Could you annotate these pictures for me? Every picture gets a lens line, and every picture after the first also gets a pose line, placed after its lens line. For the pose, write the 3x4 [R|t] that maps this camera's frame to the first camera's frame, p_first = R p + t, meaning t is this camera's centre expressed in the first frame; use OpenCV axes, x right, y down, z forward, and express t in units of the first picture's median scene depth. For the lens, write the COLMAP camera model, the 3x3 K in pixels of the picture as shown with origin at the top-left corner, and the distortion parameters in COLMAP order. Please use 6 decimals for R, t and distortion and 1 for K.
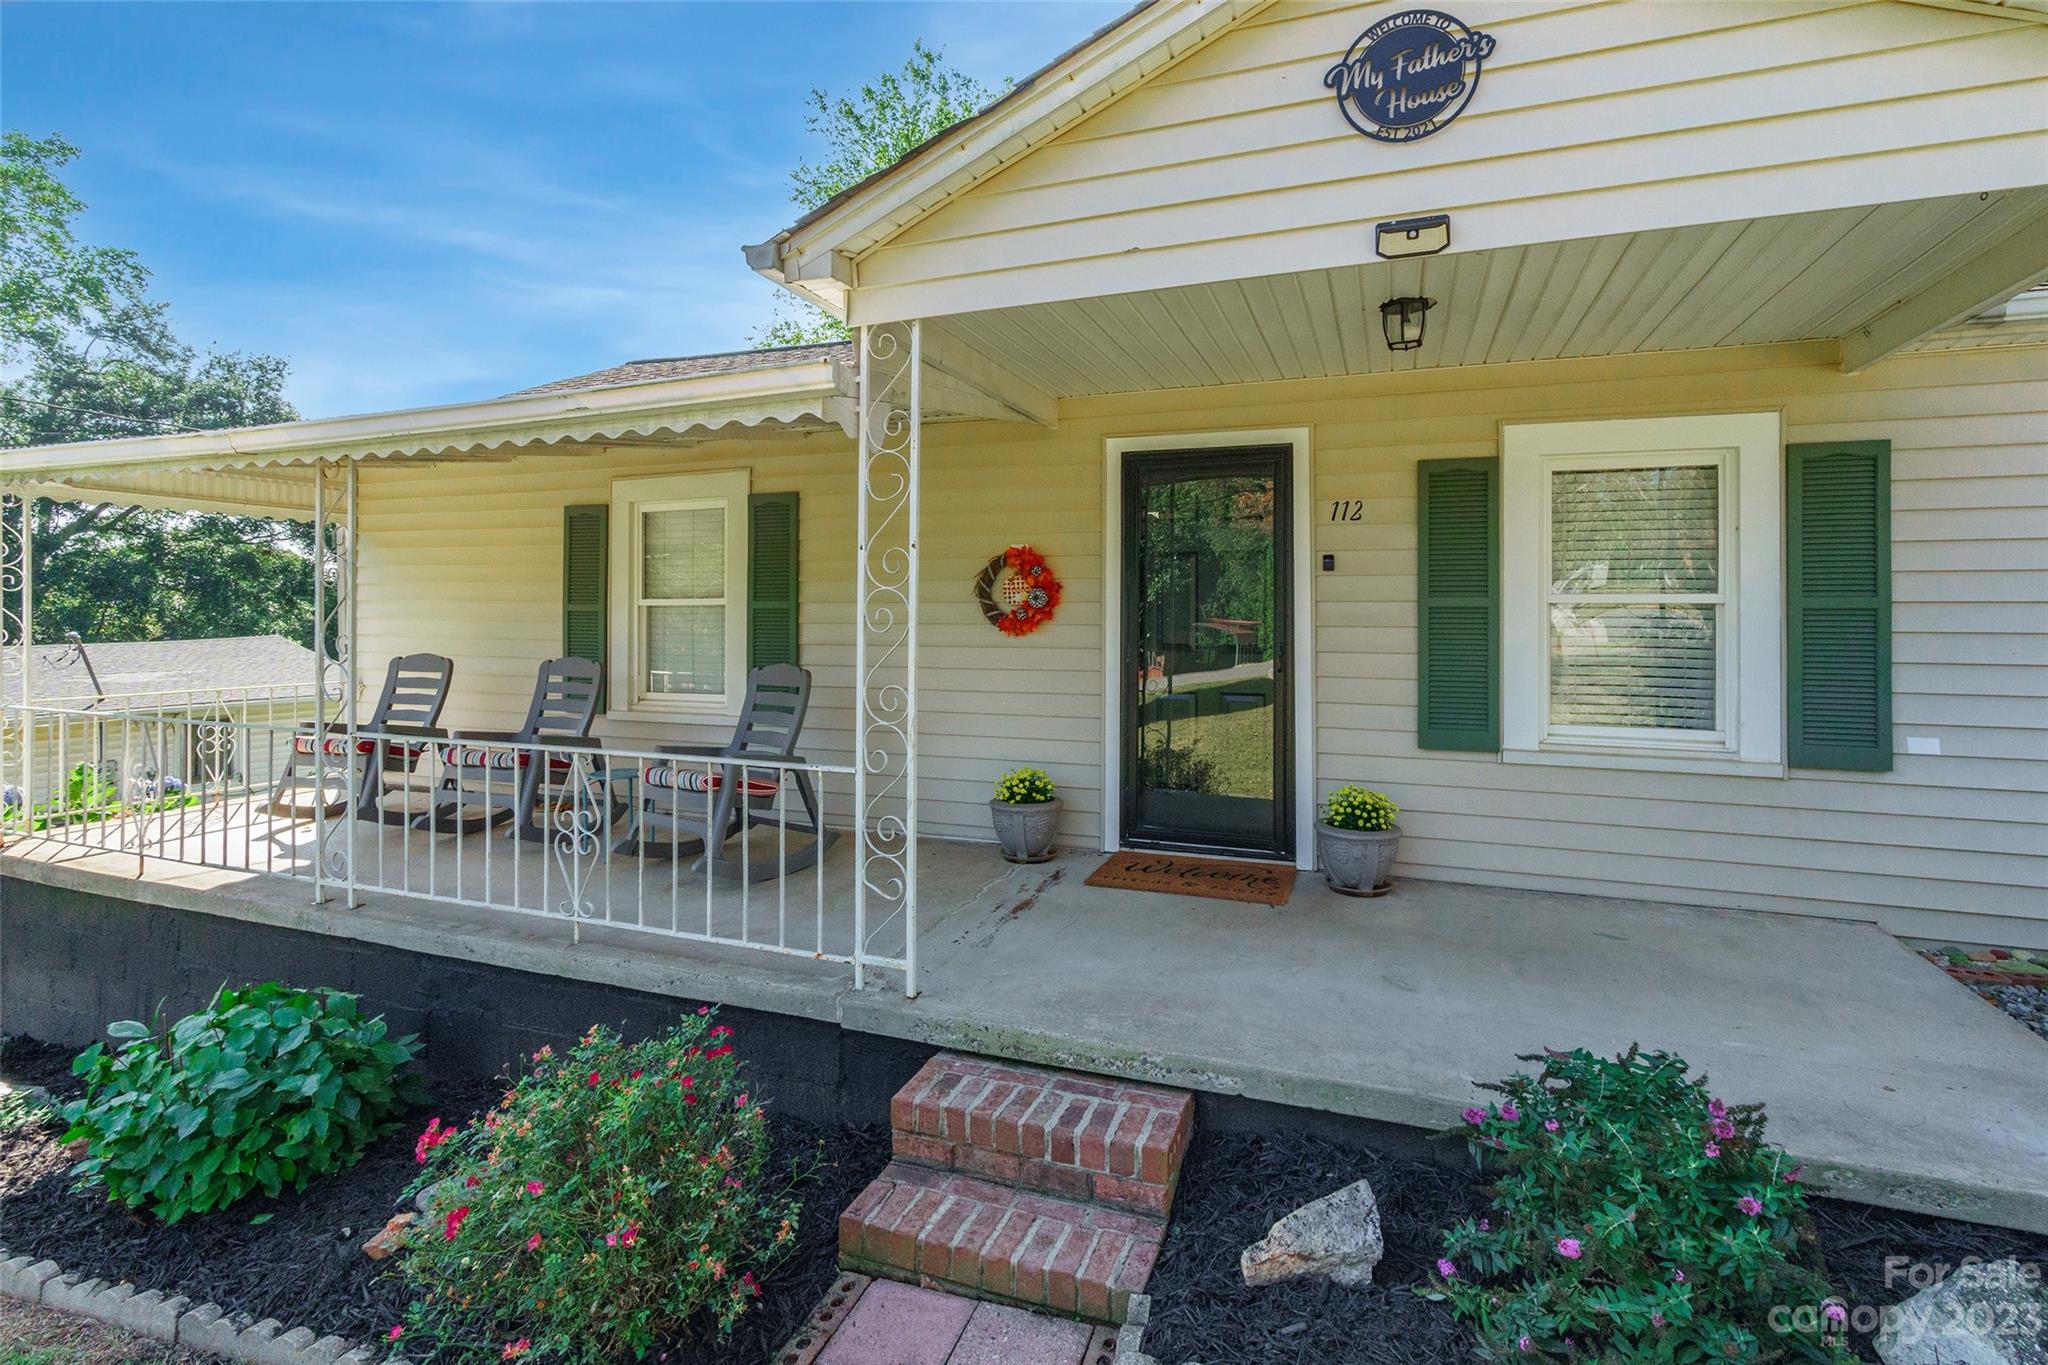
lens RADIAL K [[955.2, 0, 1027.5], [0, 955.2, 606.4], [0, 0, 1]] dist [-0.003388, -0.000288]
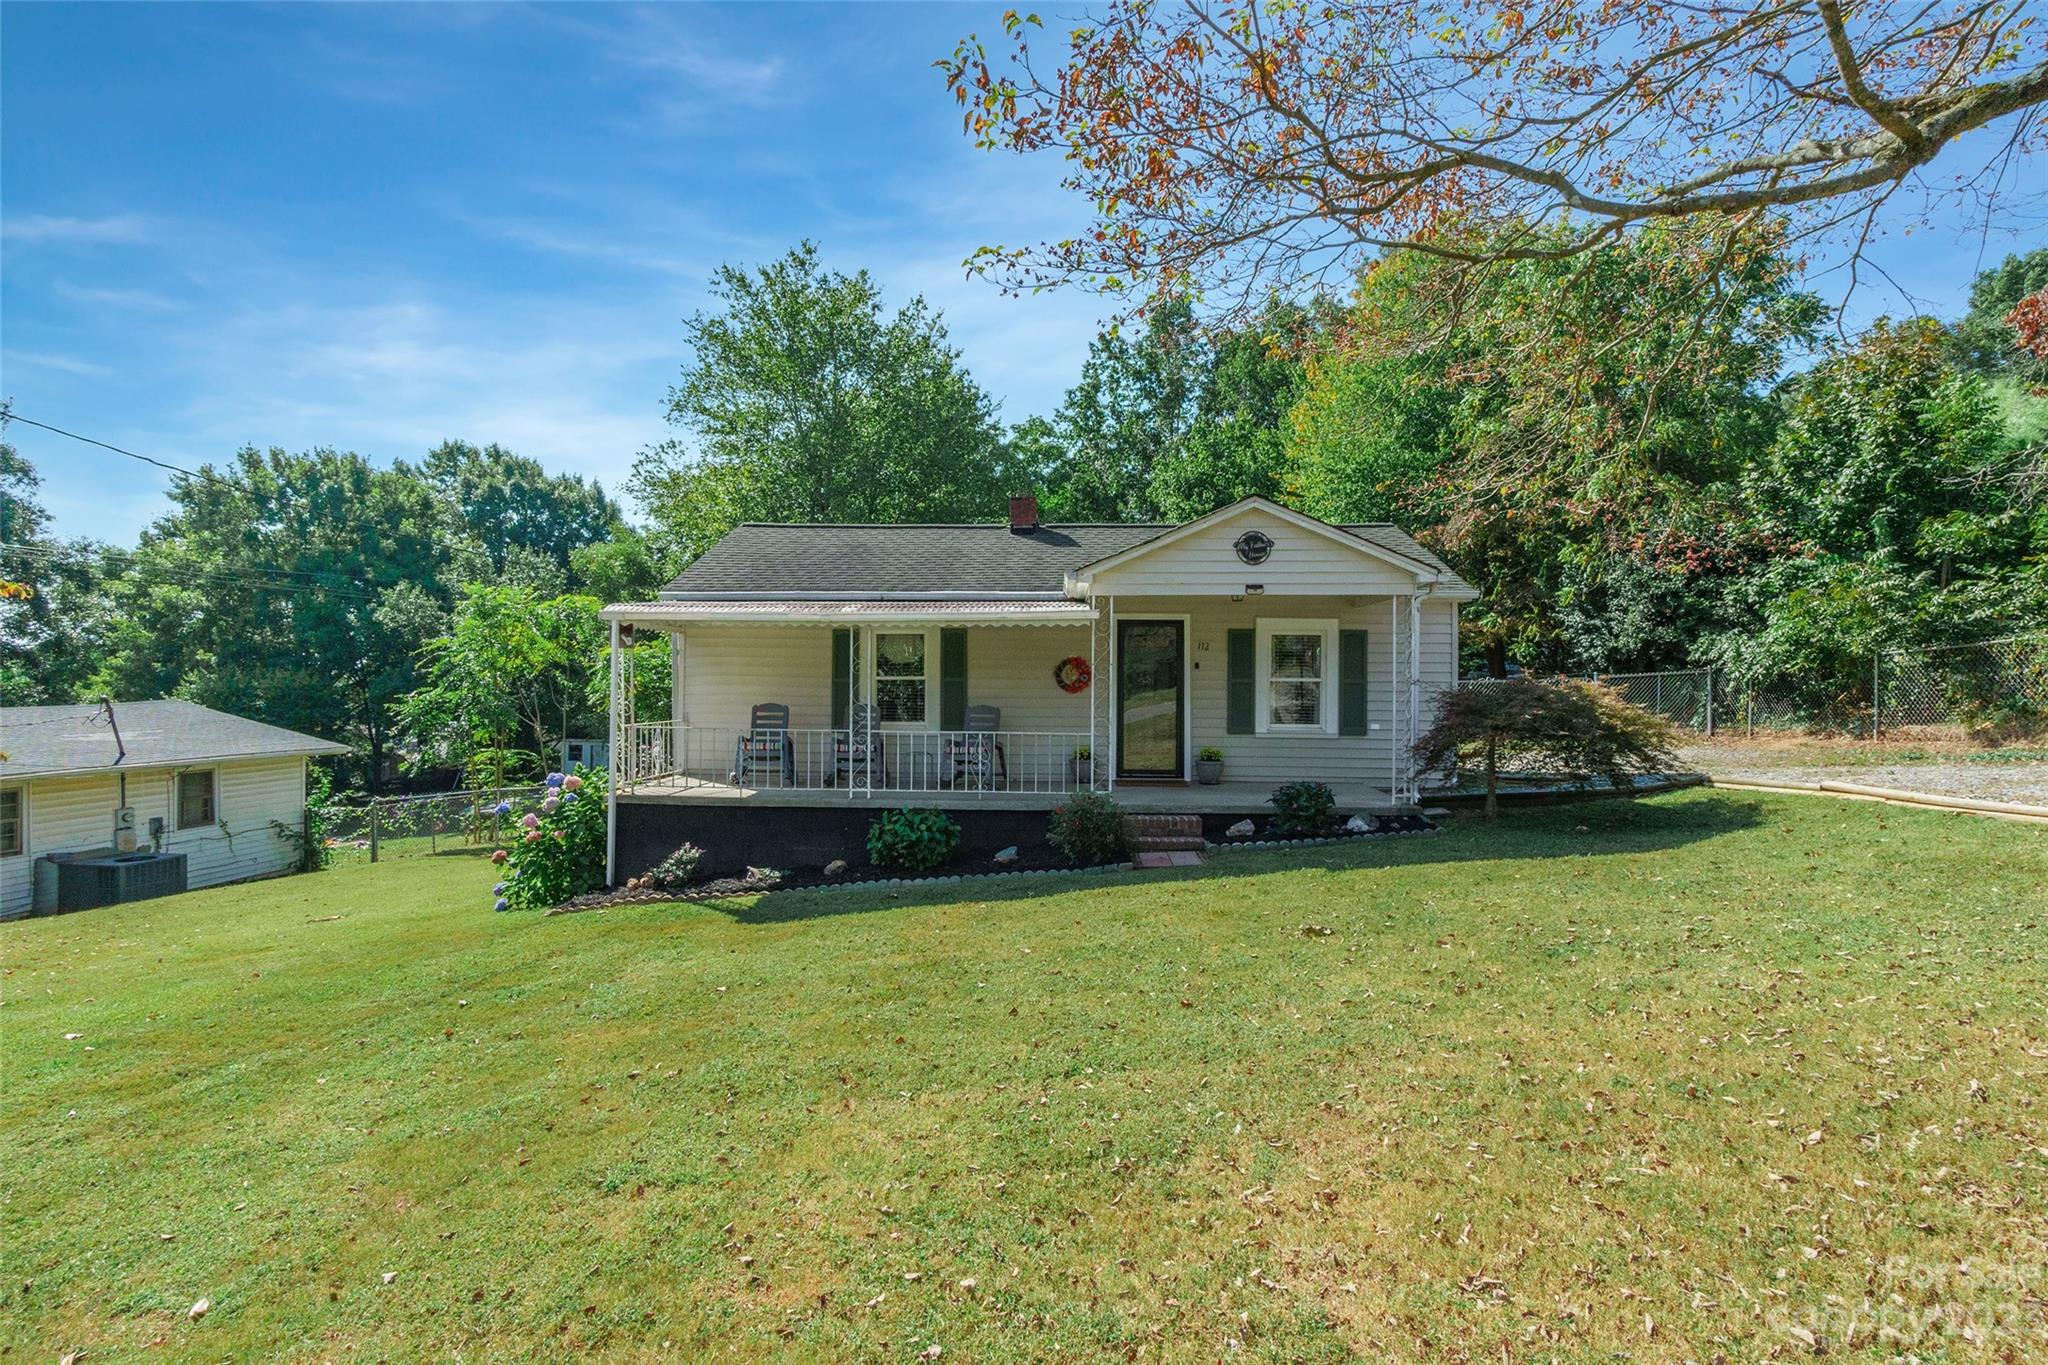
lens RADIAL K [[971.1, 0, 1025.0], [0, 971.1, 671.2], [0, 0, 1]] dist [-0.000396, -0.000062]
pose [[0.945442, 0.003983, 0.325765, -1.054208], [-0.006479, 0.999957, 0.006578, -0.045796], [-0.325725, -0.008329, 0.945428, -1.453001]]
